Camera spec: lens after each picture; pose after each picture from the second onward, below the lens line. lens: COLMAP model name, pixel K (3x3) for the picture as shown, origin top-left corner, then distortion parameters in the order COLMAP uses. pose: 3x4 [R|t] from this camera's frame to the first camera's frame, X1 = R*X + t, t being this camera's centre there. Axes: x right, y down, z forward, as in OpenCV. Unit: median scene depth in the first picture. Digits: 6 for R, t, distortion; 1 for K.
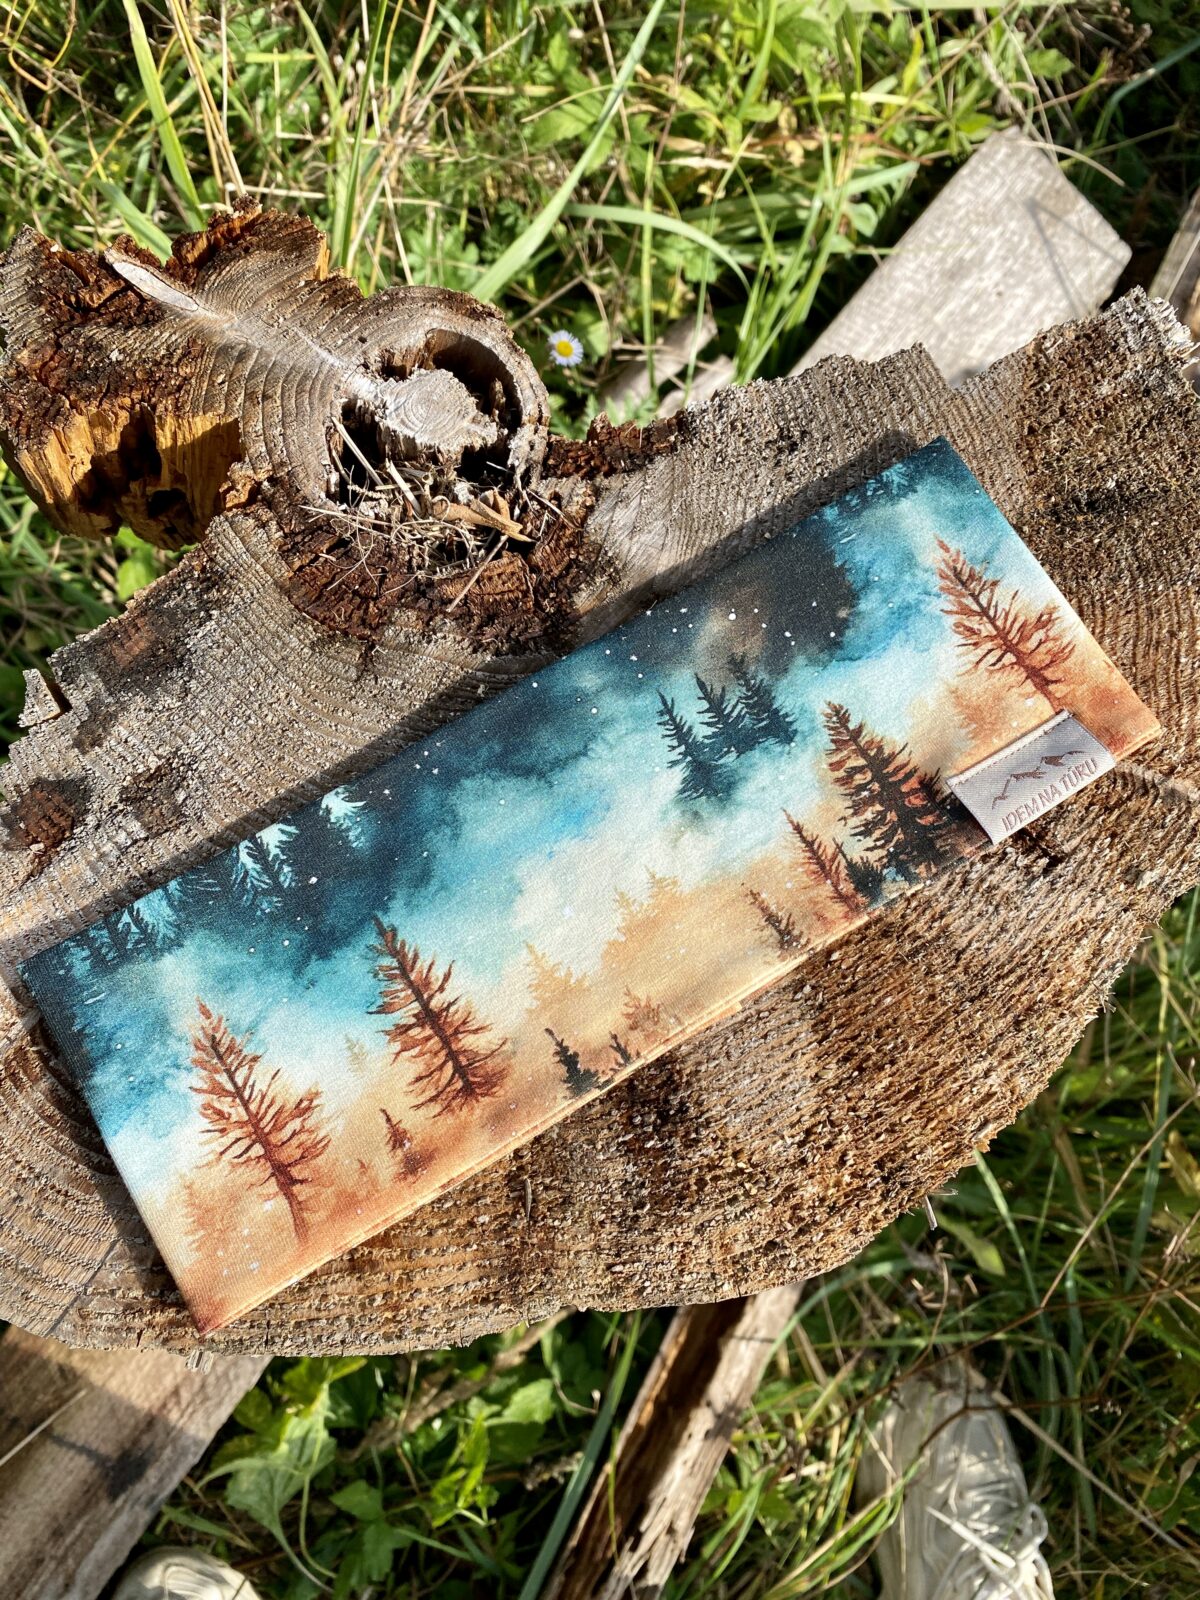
lens RADIAL K [[1218.5, 0, 600.4], [0, 1218.5, 791.5], [0, 0, 1]] dist [-0.006879, 0.000327]
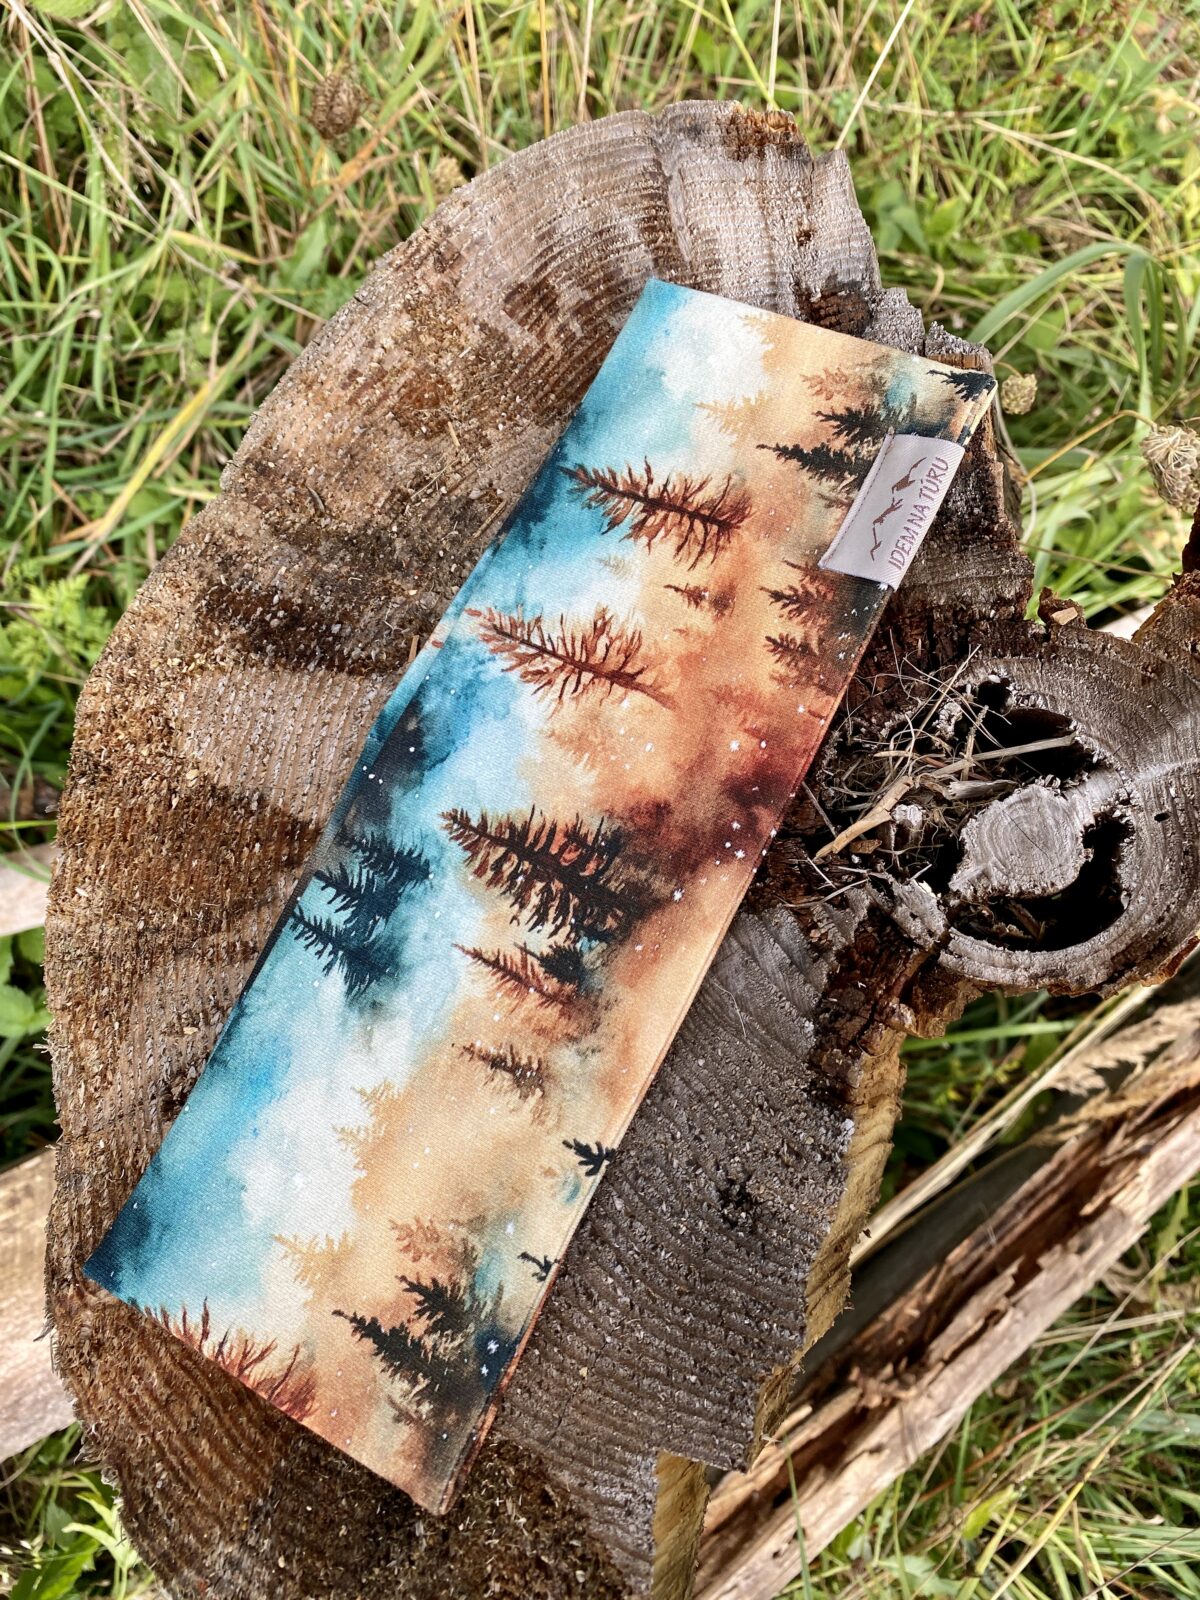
lens RADIAL K [[1216.1, 0, 609.4], [0, 1216.1, 801.5], [0, 0, 1]] dist [-0.000073, -0.011437]
pose [[-0.620824, 0.763948, -0.175958, 0.150428], [-0.710818, -0.453885, 0.537332, -0.537369], [0.330629, 0.458663, 0.824811, 0.250220]]
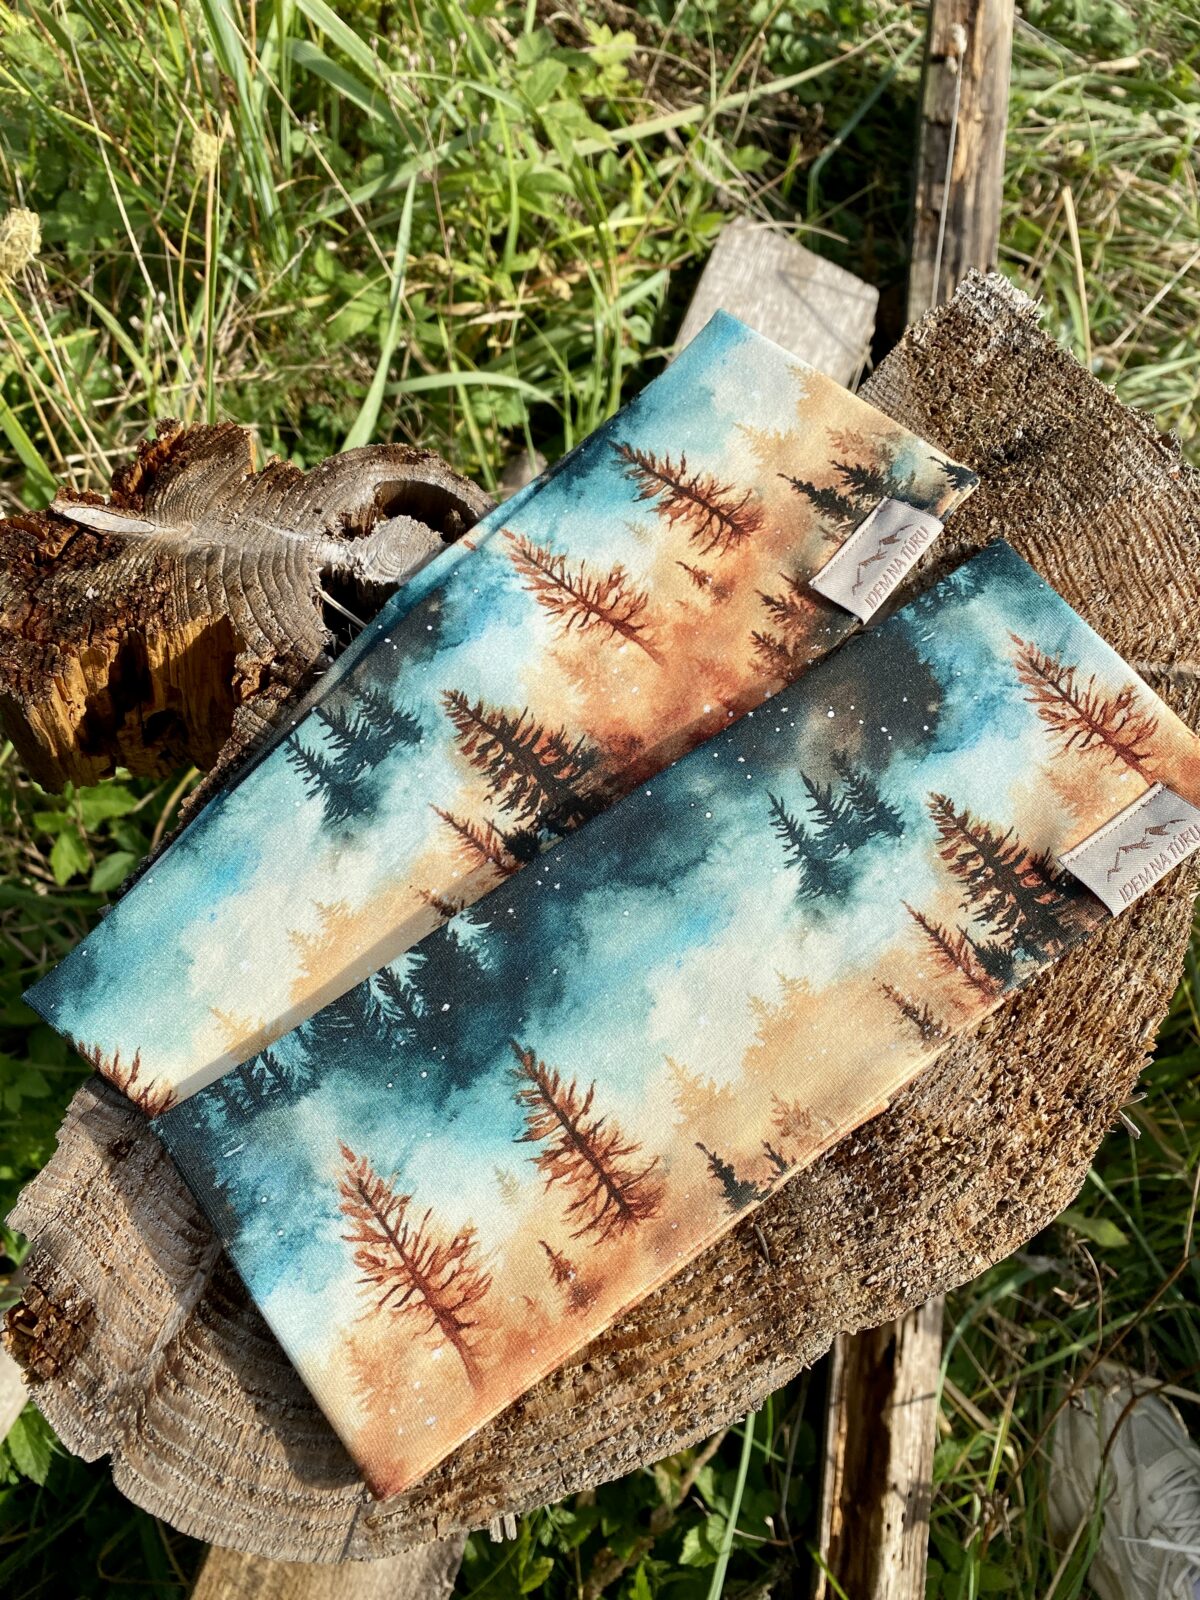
lens RADIAL K [[1210.1, 0, 600.0], [0, 1210.1, 800.0], [0, 0, 1]] dist [-0.002990, -0.009865]
pose [[0.944545, -0.313496, 0.097752, -0.147708], [0.322668, 0.941326, -0.098944, 0.043248], [-0.060998, 0.124999, 0.990280, -0.010158]]
